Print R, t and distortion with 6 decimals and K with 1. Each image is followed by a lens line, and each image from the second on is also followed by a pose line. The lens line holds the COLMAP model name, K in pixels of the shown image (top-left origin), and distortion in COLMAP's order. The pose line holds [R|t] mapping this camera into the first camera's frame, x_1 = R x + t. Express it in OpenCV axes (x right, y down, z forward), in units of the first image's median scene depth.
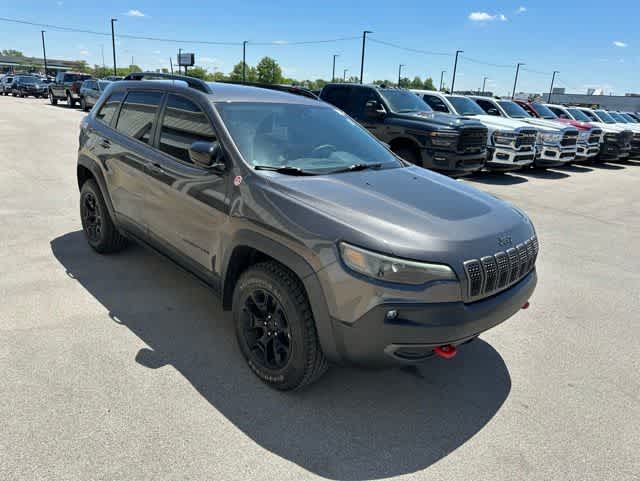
lens RADIAL K [[456.7, 0, 318.6], [0, 456.7, 239.8], [0, 0, 1]] dist [0.032809, -0.033167]
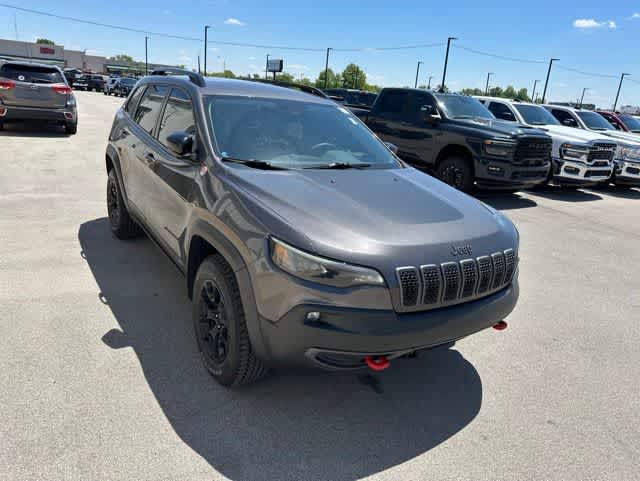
lens RADIAL K [[456.7, 0, 317.4], [0, 456.7, 239.6], [0, 0, 1]] dist [0.032809, -0.033167]
pose [[0.983494, 0.074852, -0.164734, 0.169114], [-0.077130, 0.996993, -0.007470, 0.006000], [0.163680, 0.020053, 0.986310, 0.036177]]
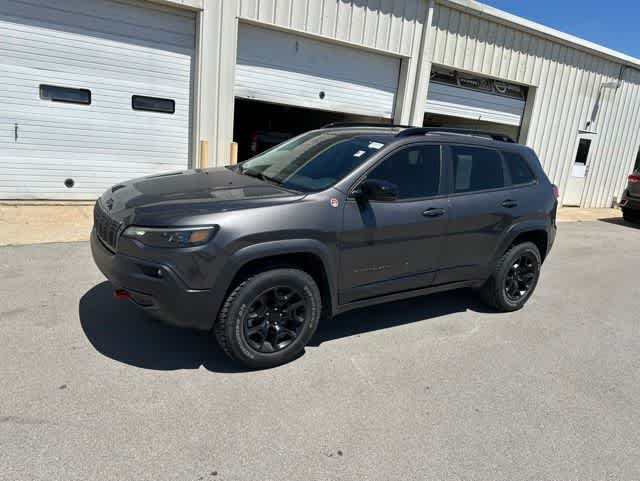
lens RADIAL K [[456.7, 0, 321.0], [0, 456.7, 239.5], [0, 0, 1]] dist [0.032809, -0.033167]
pose [[-0.160077, 0.156759, -0.974578, 0.965450], [-0.409071, 0.888004, 0.210024, -0.246621], [0.898352, 0.432292, -0.078023, 1.031227]]
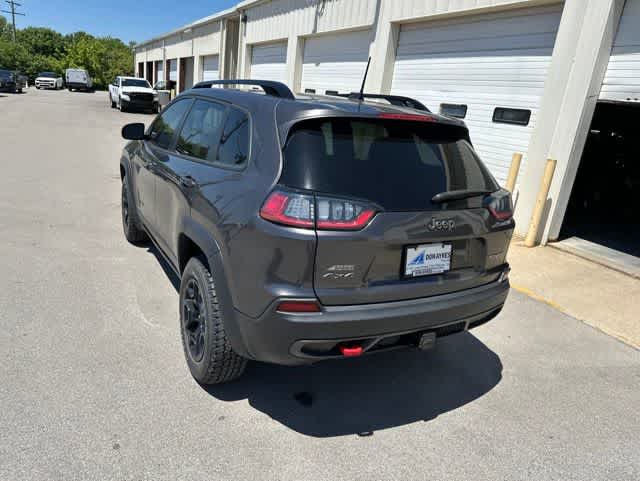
lens RADIAL K [[456.7, 0, 312.2], [0, 456.7, 240.0], [0, 0, 1]] dist [0.032809, -0.033167]
pose [[-0.957293, -0.223623, 0.183255, -0.473072], [-0.078187, 0.810459, 0.580553, -0.618818], [-0.278346, 0.541432, -0.793332, 1.846362]]
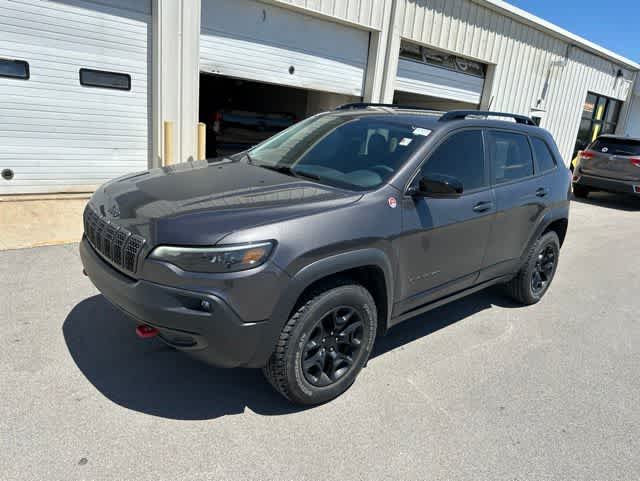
lens RADIAL K [[456.7, 0, 320.0], [0, 456.7, 240.1], [0, 0, 1]] dist [0.032809, -0.033167]
pose [[-0.016787, 0.209218, -0.977725, 0.847291], [-0.404713, 0.892754, 0.197984, -0.186750], [0.914290, 0.399021, 0.069687, 0.839978]]
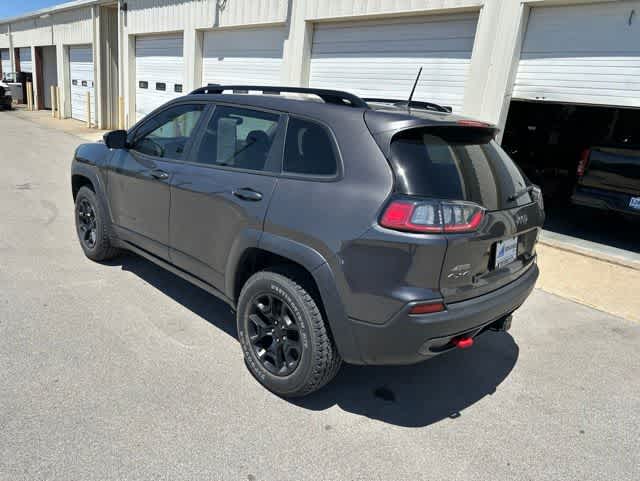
lens RADIAL K [[456.7, 0, 313.4], [0, 456.7, 238.5], [0, 0, 1]] dist [0.032809, -0.033167]
pose [[-0.986630, -0.138576, -0.085780, -0.194394], [-0.162802, 0.813686, 0.558042, -0.608593], [-0.007533, 0.564546, -0.825367, 1.887656]]
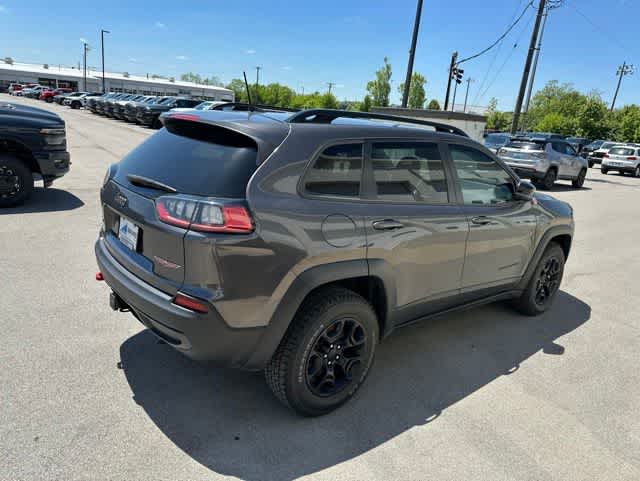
lens RADIAL K [[456.7, 0, 320.2], [0, 456.7, 239.6], [0, 0, 1]] dist [0.032809, -0.033167]
pose [[0.054074, -0.322044, 0.945179, -1.113501], [0.221697, 0.926811, 0.303103, -0.413788], [-0.973615, 0.193154, 0.121513, 1.035077]]
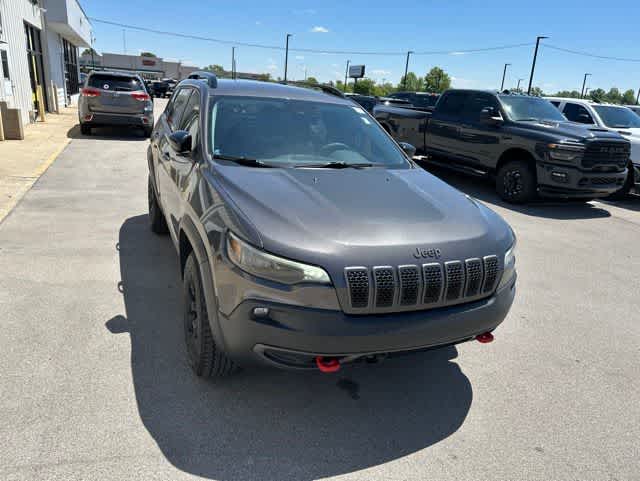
lens RADIAL K [[456.7, 0, 315.3], [0, 456.7, 240.0], [0, 0, 1]] dist [0.032809, -0.033167]
pose [[0.937252, 0.111261, -0.330423, 0.303651], [-0.118338, 0.992972, -0.001312, 0.001856], [0.327955, 0.040331, 0.943832, 0.077424]]
